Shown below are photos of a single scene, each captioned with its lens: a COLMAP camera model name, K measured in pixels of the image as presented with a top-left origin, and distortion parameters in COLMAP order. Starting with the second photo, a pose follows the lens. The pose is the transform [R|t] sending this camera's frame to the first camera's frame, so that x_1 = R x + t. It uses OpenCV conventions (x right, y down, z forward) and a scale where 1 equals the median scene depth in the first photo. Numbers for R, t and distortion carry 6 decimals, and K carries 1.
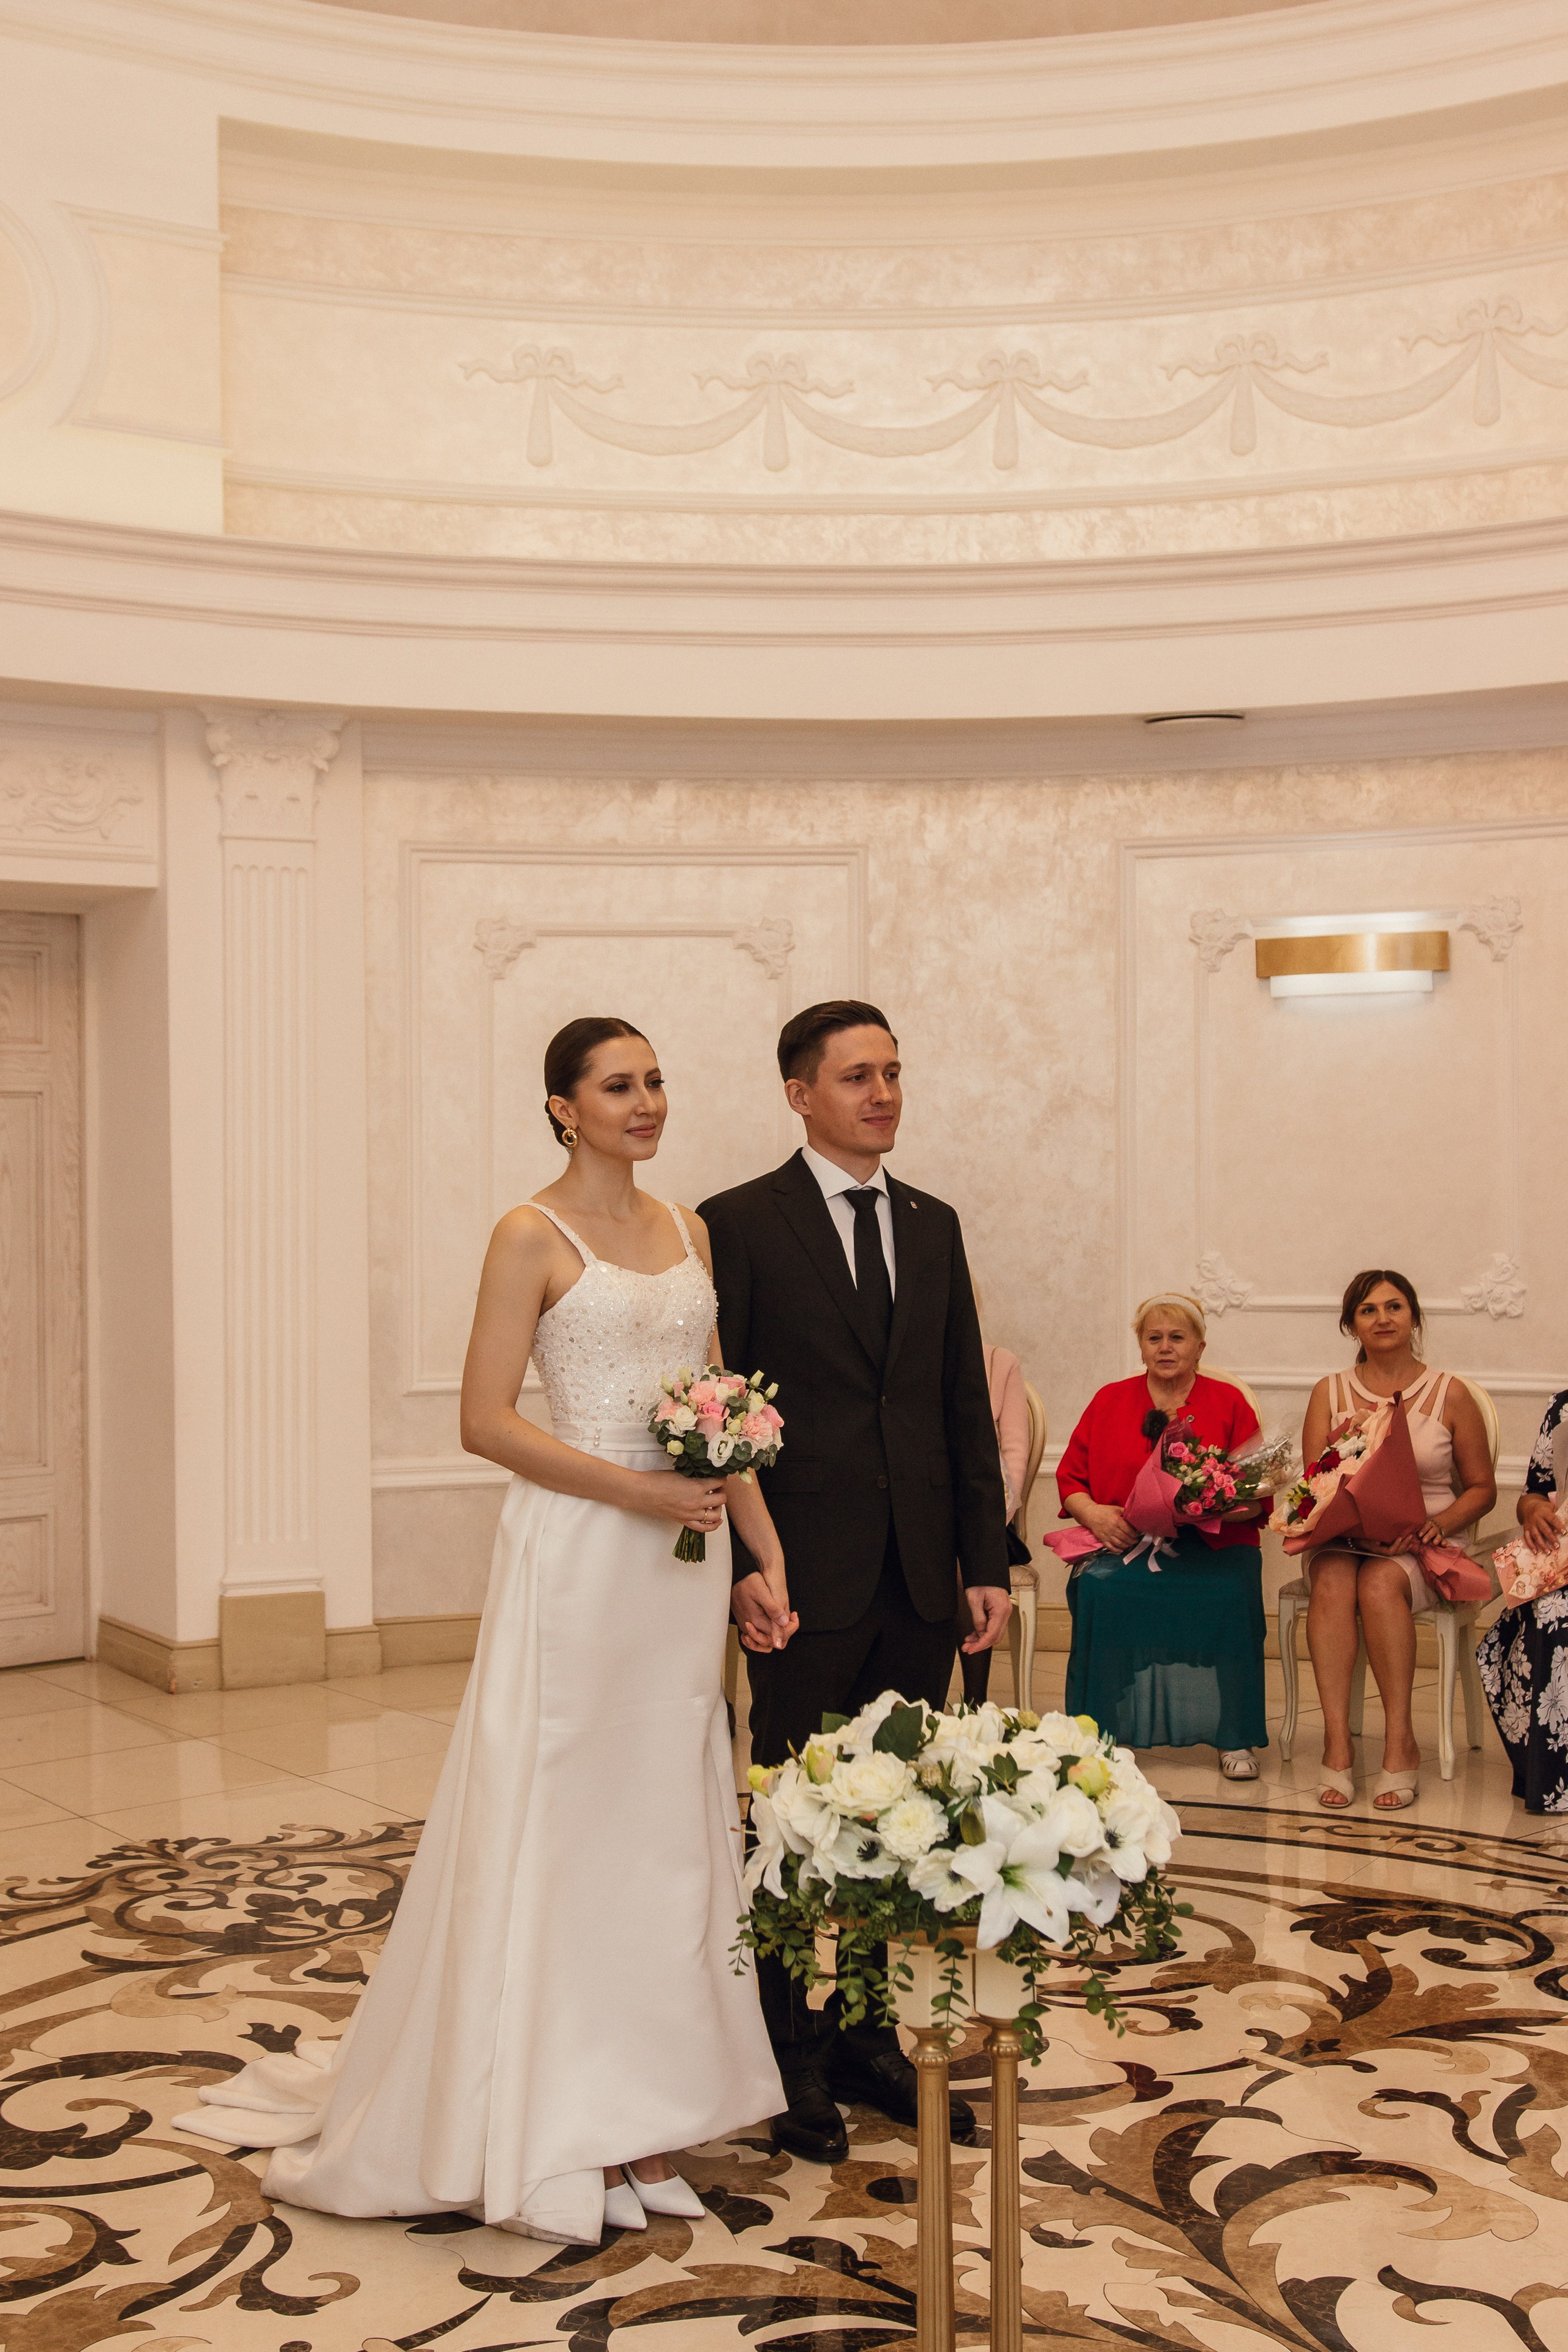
lens RADIAL K [[2580.7, 0, 781.8], [0, 2580.7, 1172.3], [0, 0, 1]] dist [0.018165, 0.000000]
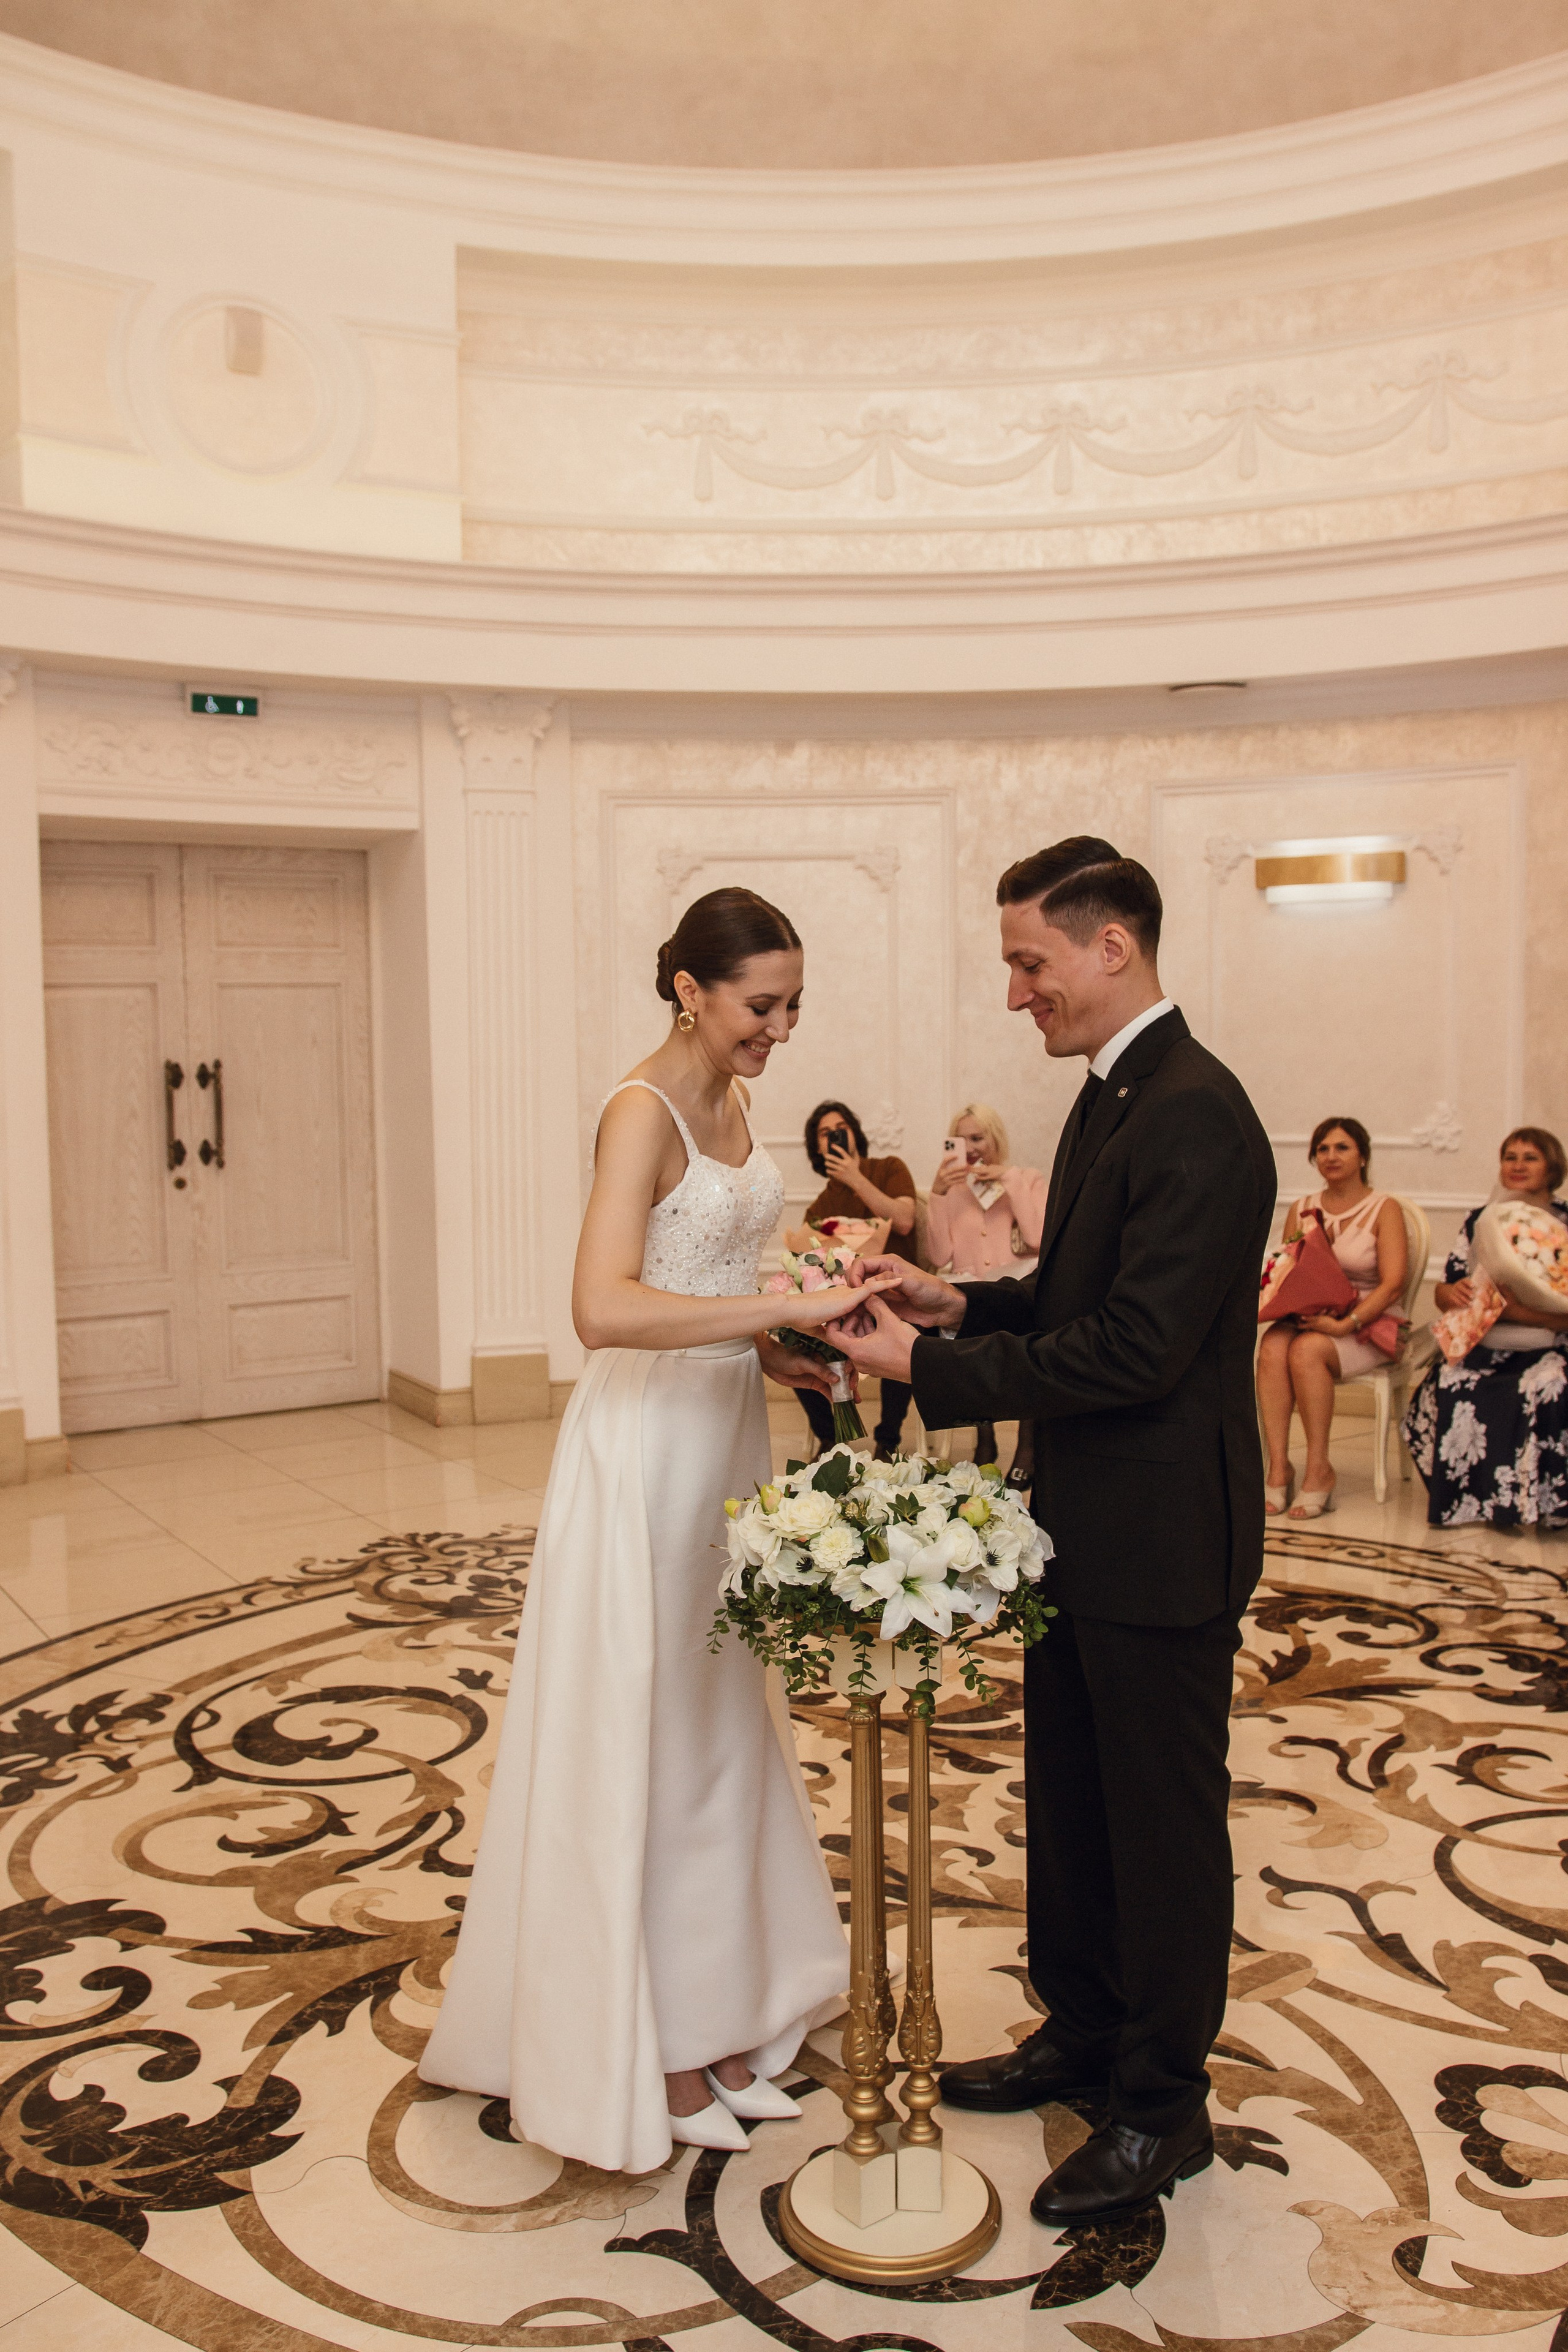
lens RADIAL K [[1944.8, 0, 784.0], [0, 1944.8, 1168.9], [0, 0, 1]] dist [-0.064672, 0.046399]
pose [[0.996348, 0.001408, -0.085371, 0.032445], [0.004329, 0.997744, 0.066988, -0.001390], [0.085273, -0.067113, 0.994095, 0.009403]]
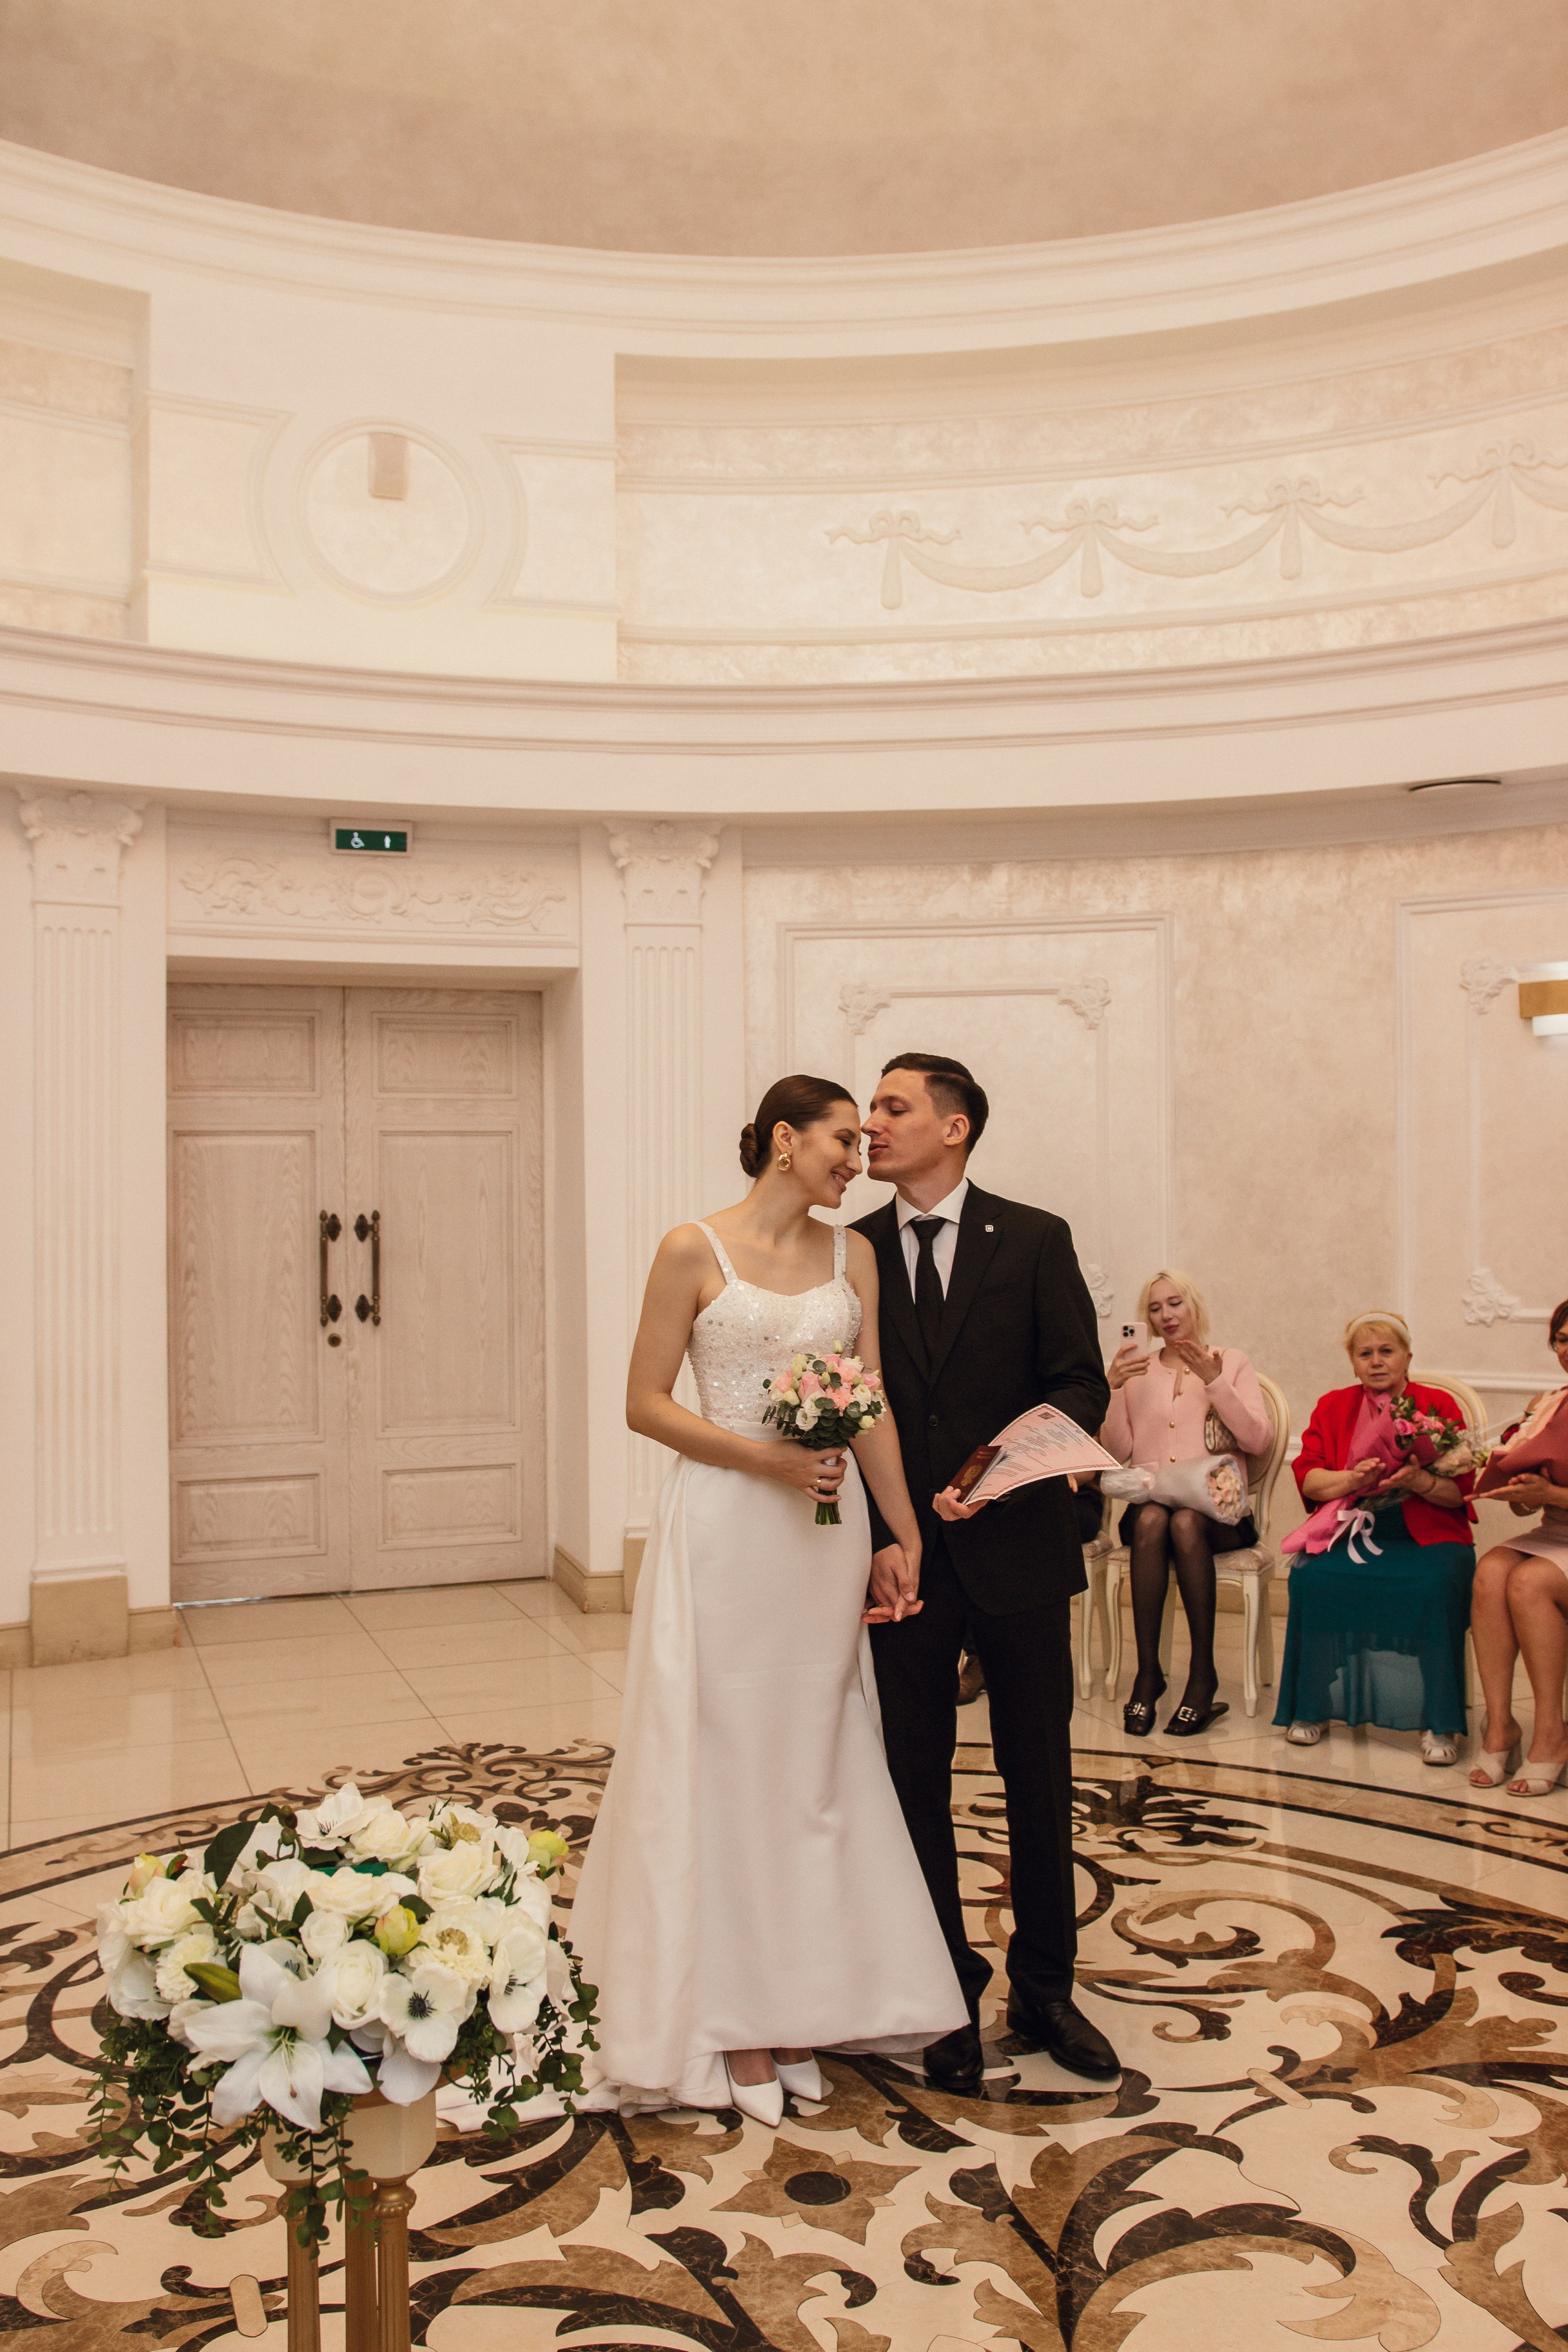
lens RADIAL K [[1944.8, 0, 782.9], [0, 1944.8, 1175.4], [0, 0, 1]] dist [-0.064672, 0.046399]
pose [[0.955480, -0.000897, -0.295054, 0.130215], [-0.001273, 0.999974, -0.007163, -0.002834], [0.295053, 0.007220, 0.955454, 0.131859]]
